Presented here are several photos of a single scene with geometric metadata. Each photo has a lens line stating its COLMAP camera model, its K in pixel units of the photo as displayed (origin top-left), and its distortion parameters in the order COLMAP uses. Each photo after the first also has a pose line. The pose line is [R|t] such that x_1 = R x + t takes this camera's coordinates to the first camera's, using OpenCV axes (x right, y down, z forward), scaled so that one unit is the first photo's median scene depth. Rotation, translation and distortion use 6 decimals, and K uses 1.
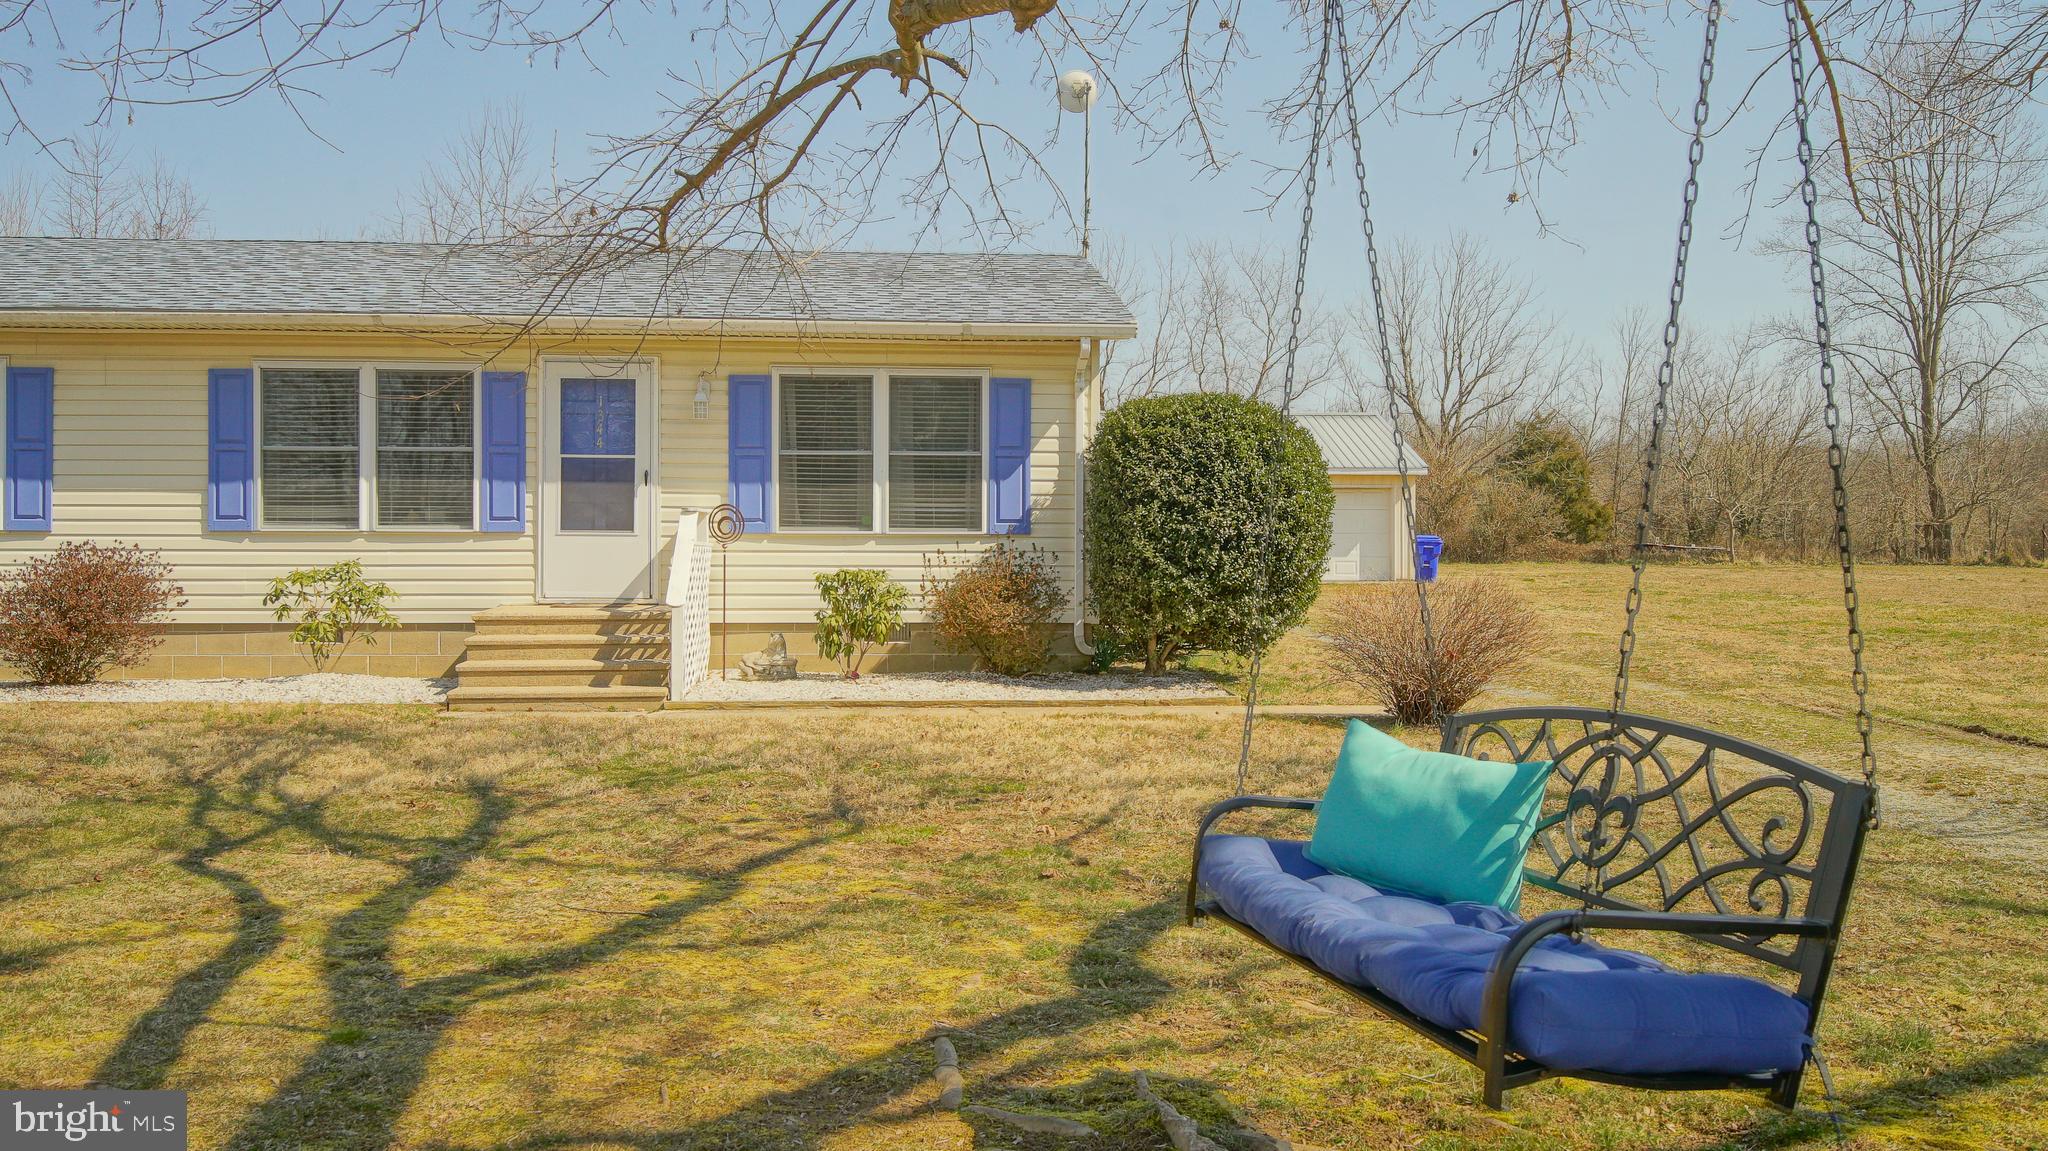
lens RADIAL K [[1819.4, 0, 1024.0], [0, 1819.4, 575.5], [0, 0, 1]] dist [0.004940, 0.002719]
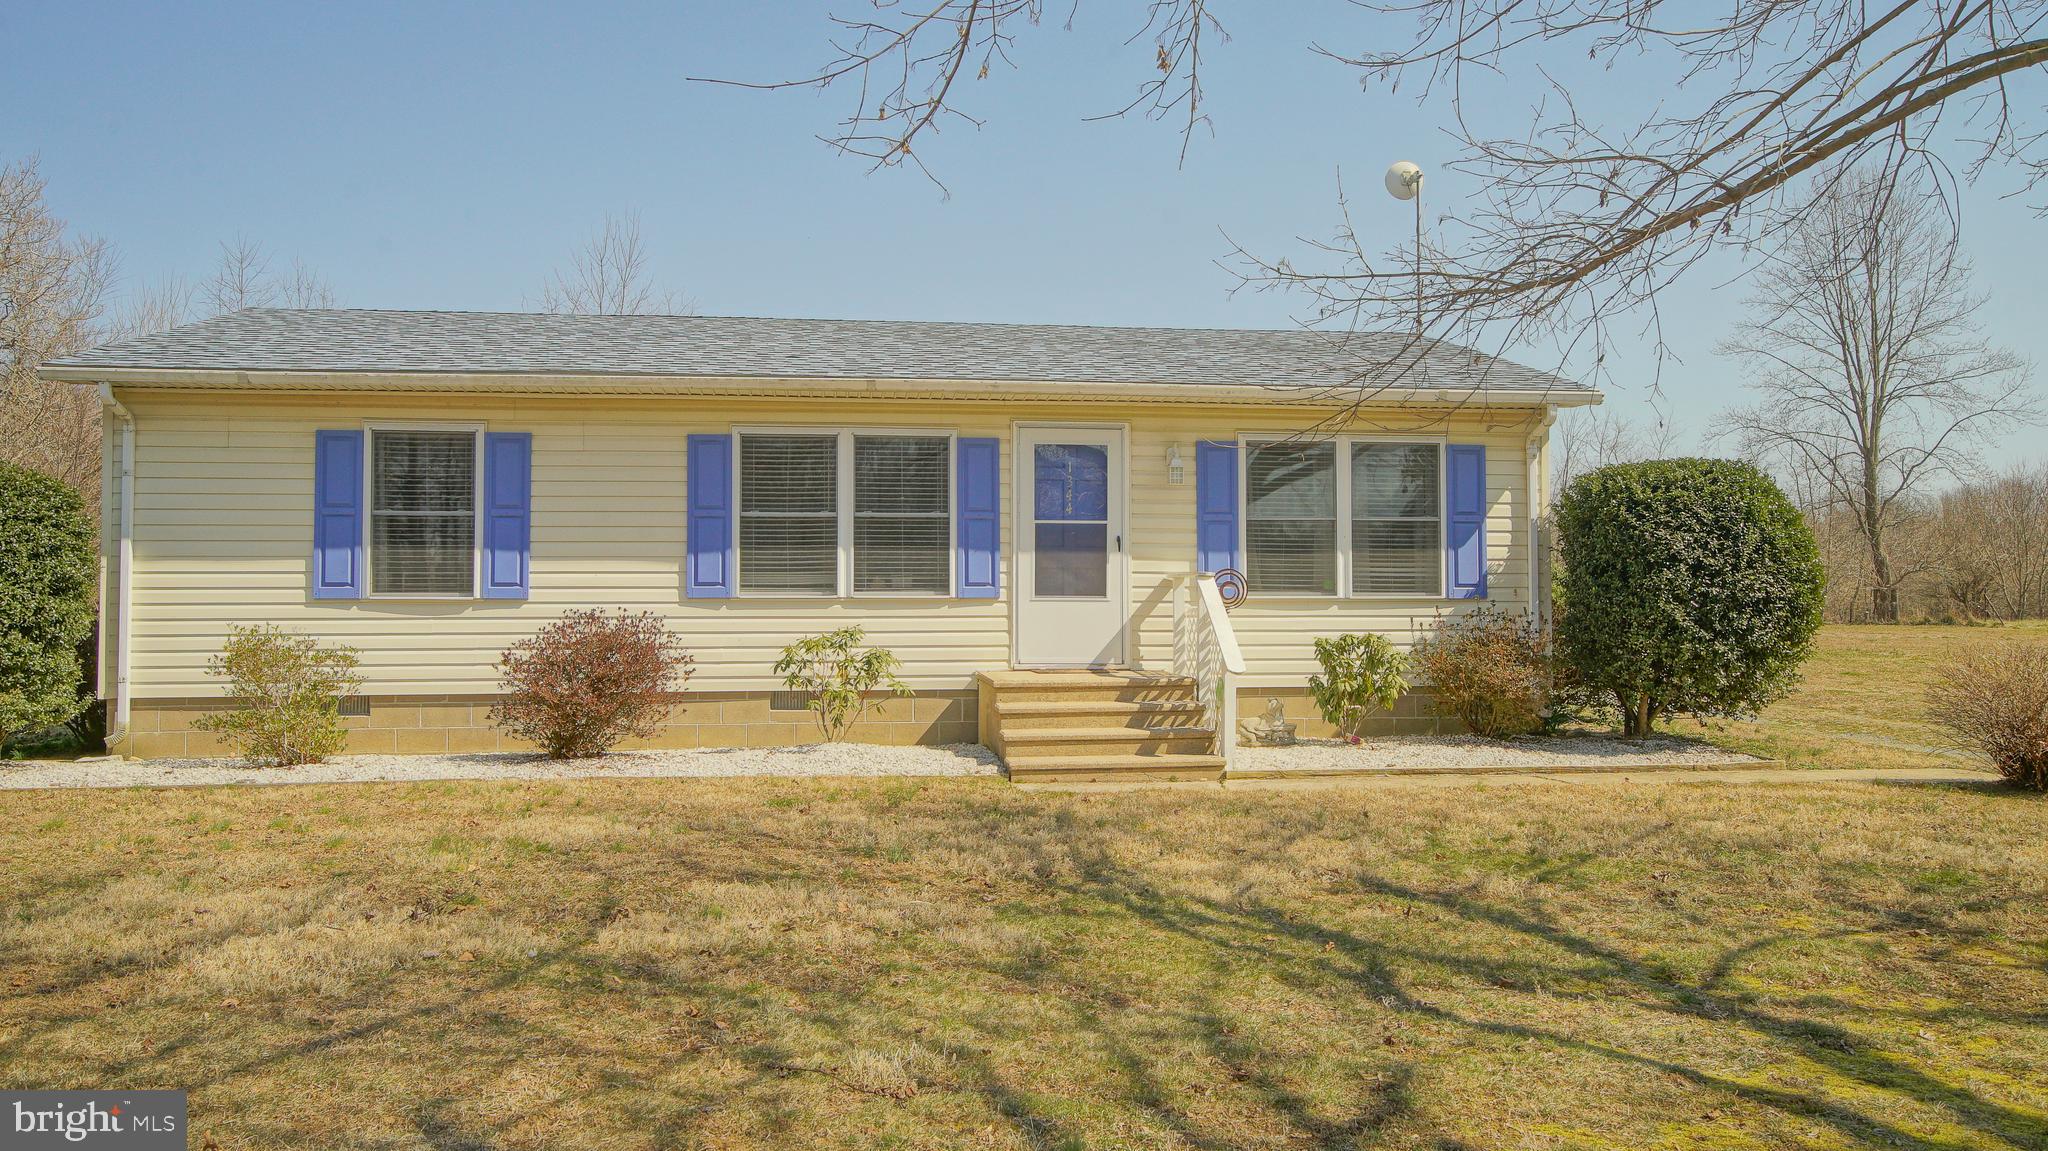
lens RADIAL K [[1558.2, 0, 1008.4], [0, 1558.2, 571.4], [0, 0, 1]] dist [0.011777, -0.000310]
pose [[0.999169, -0.002845, 0.040650, -0.304582], [0.004542, 0.999120, -0.041700, -0.002815], [-0.040496, 0.041850, 0.998303, 0.147082]]
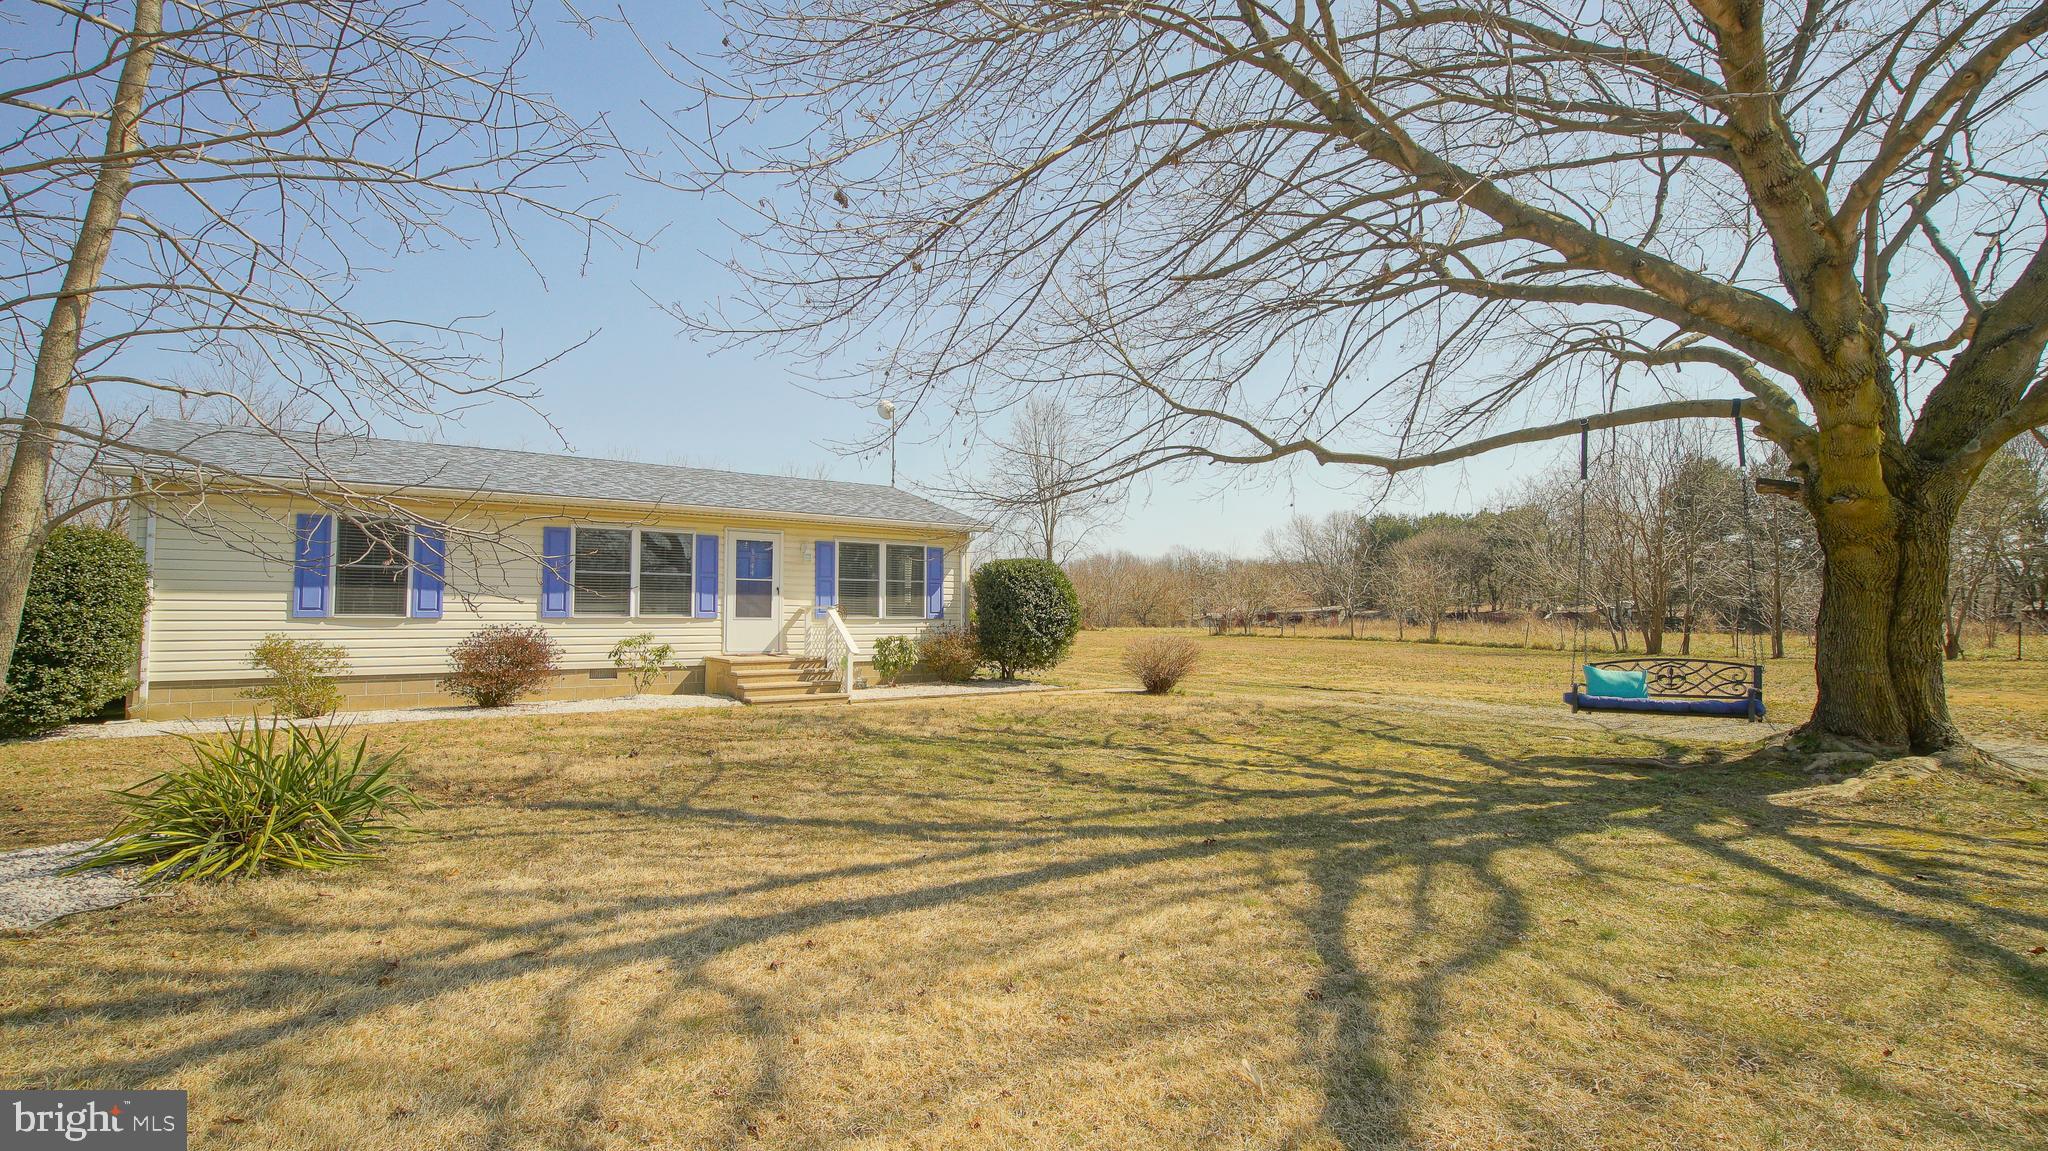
lens RADIAL K [[965.3, 0, 1024.0], [0, 965.3, 575.5], [0, 0, 1]] dist [0.001752, 0.000276]
pose [[0.856287, 0.021557, 0.516050, -0.526726], [0.013078, 0.997903, -0.063386, 0.000328], [-0.516334, 0.061025, 0.854210, -0.048841]]
